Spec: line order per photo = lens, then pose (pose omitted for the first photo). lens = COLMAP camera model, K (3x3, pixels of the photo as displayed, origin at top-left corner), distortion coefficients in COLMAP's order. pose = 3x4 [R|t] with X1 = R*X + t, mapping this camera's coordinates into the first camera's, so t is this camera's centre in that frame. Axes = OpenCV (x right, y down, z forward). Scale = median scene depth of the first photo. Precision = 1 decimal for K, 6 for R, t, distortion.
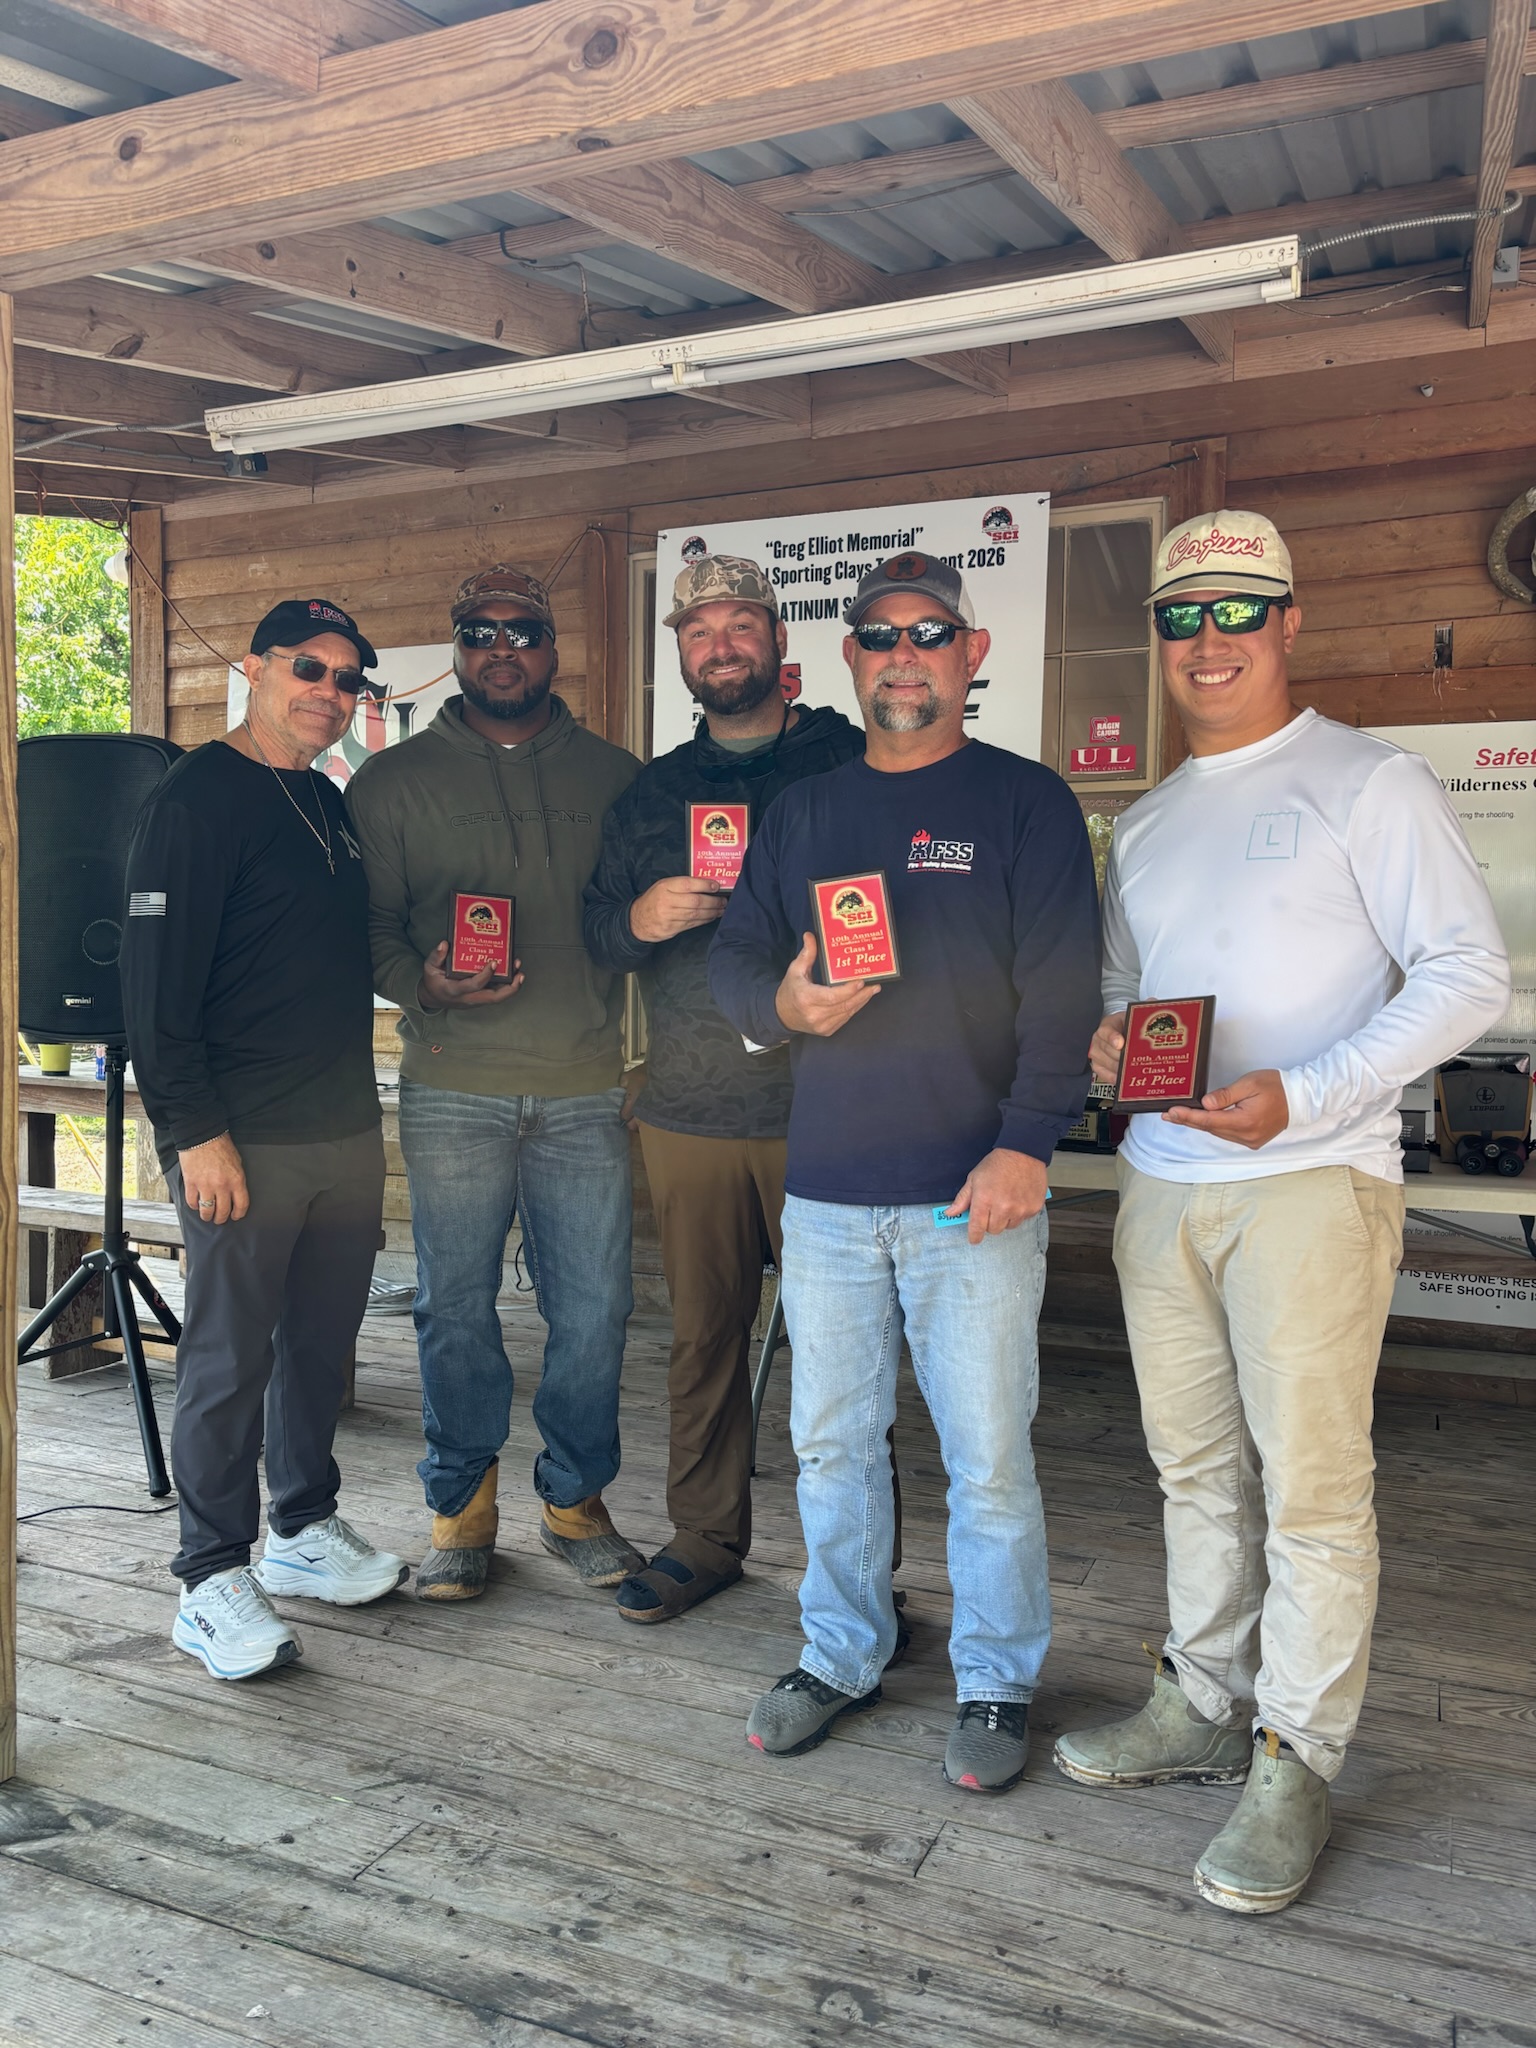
lens RADIAL K [[1550.7, 0, 780.6], [0, 1550.7, 1033.2], [0, 0, 1]] dist [0.029486, -0.038806]
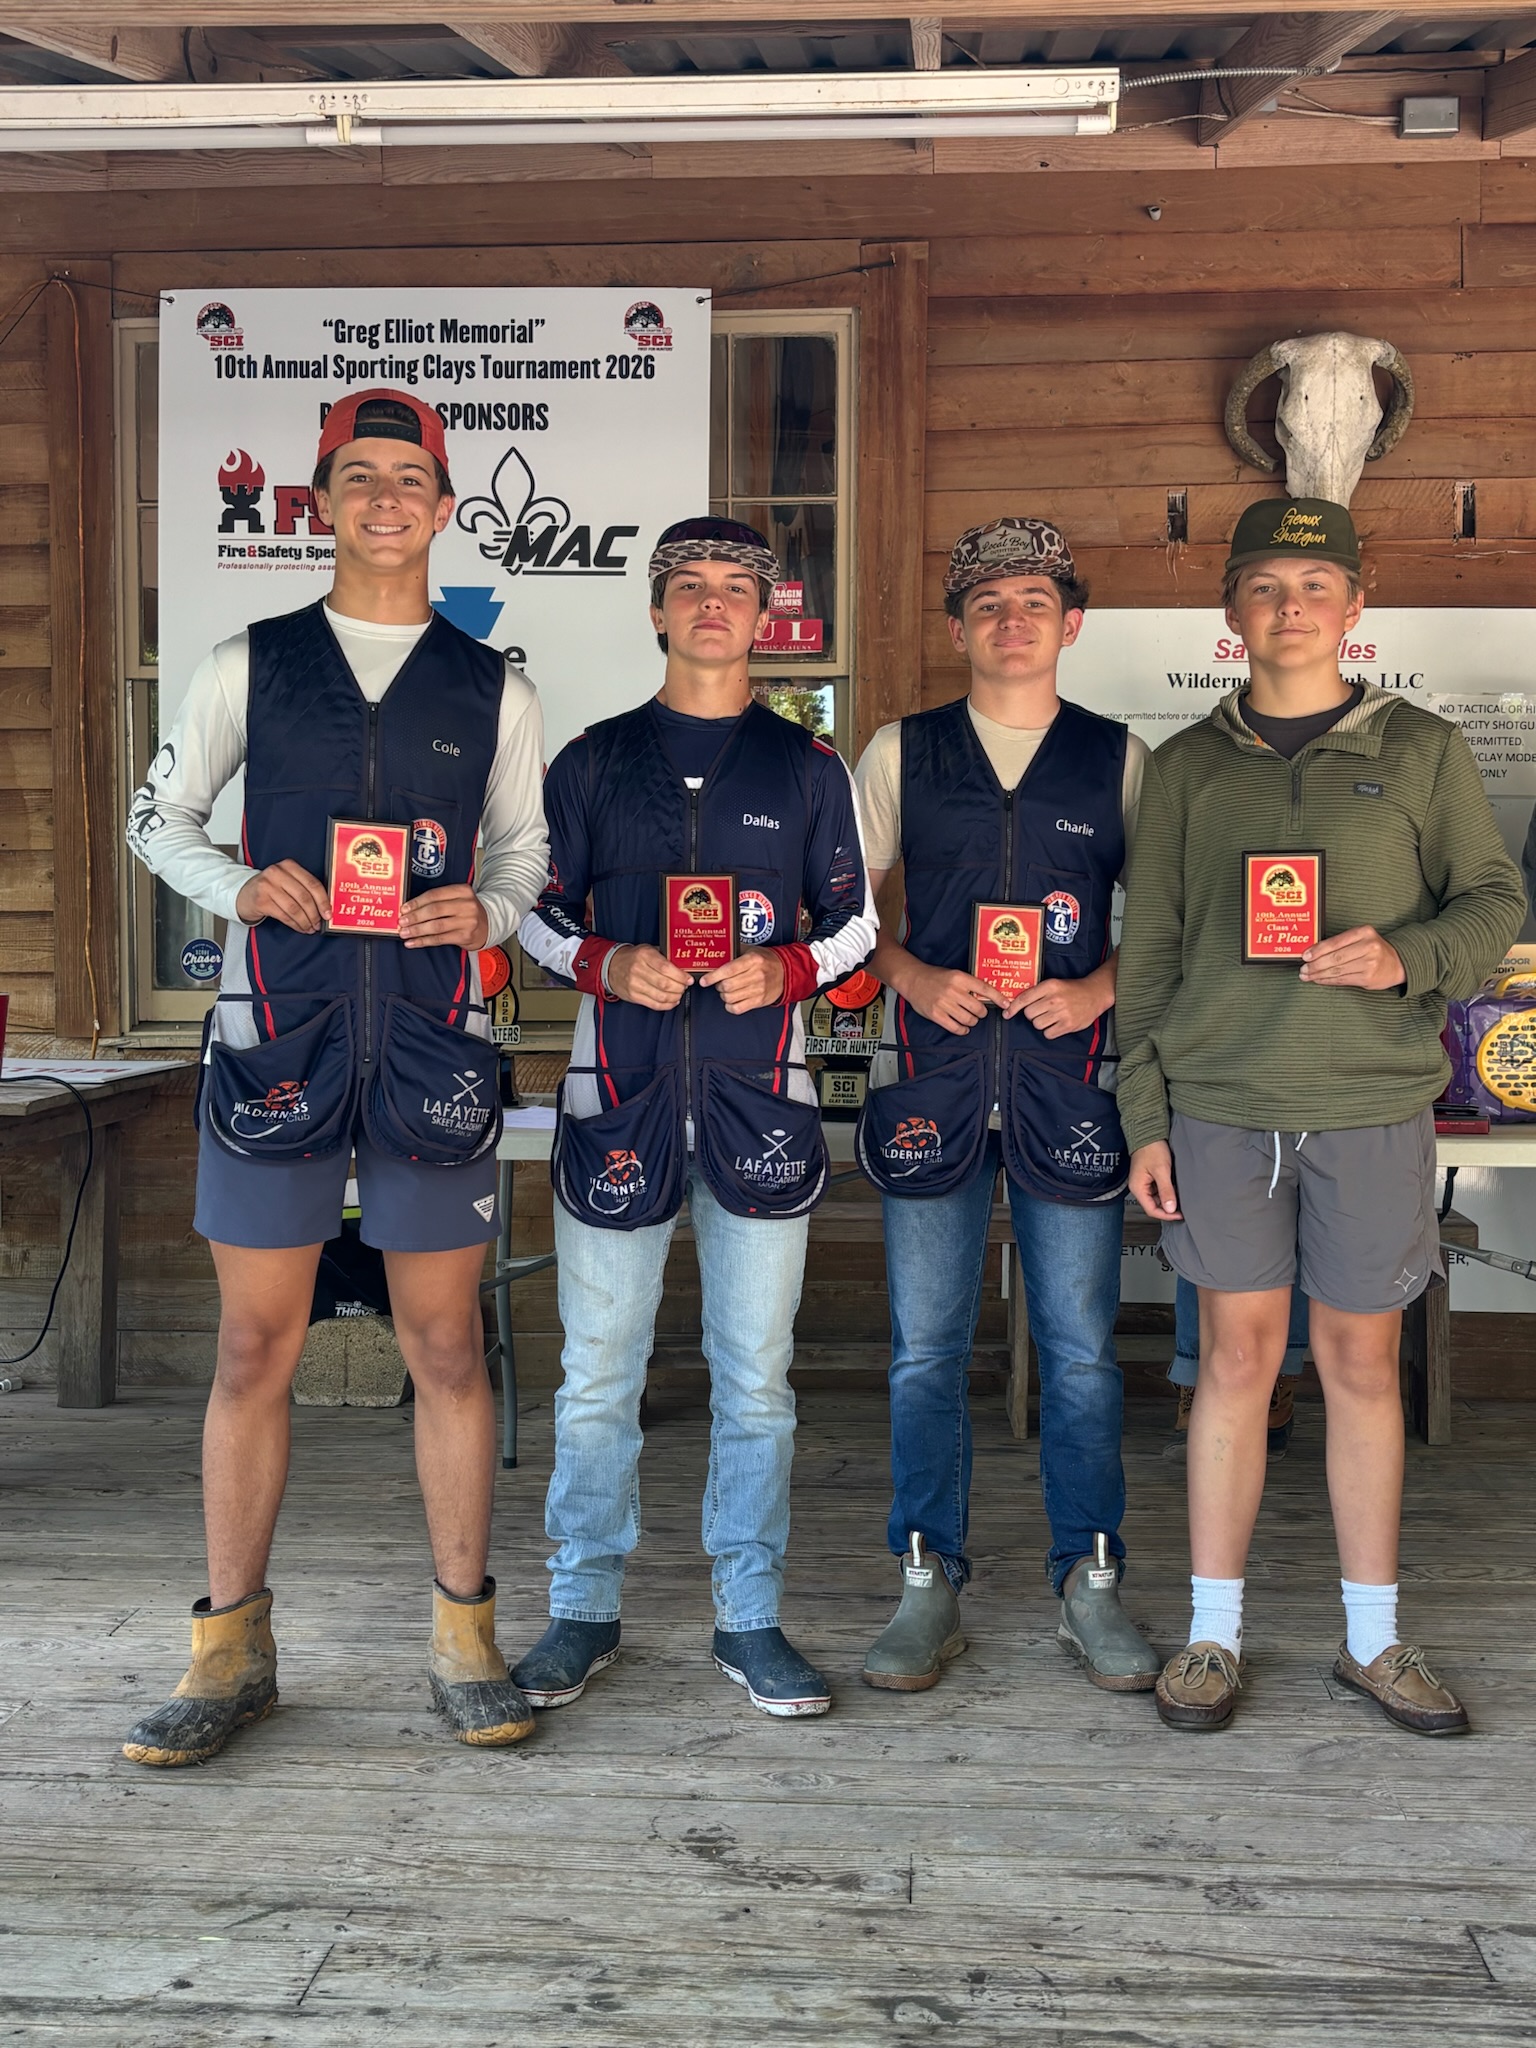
lens RADIAL K [[2295.8, 0, 786.1], [0, 2295.8, 1018.2], [0, 0, 1]] dist [0.013511, 0.000000]
pose [[0.943404, -0.026469, 0.330588, -0.223350], [0.021248, 0.999586, 0.019397, -0.003405], [-0.330965, -0.011275, 0.943576, -0.131569]]
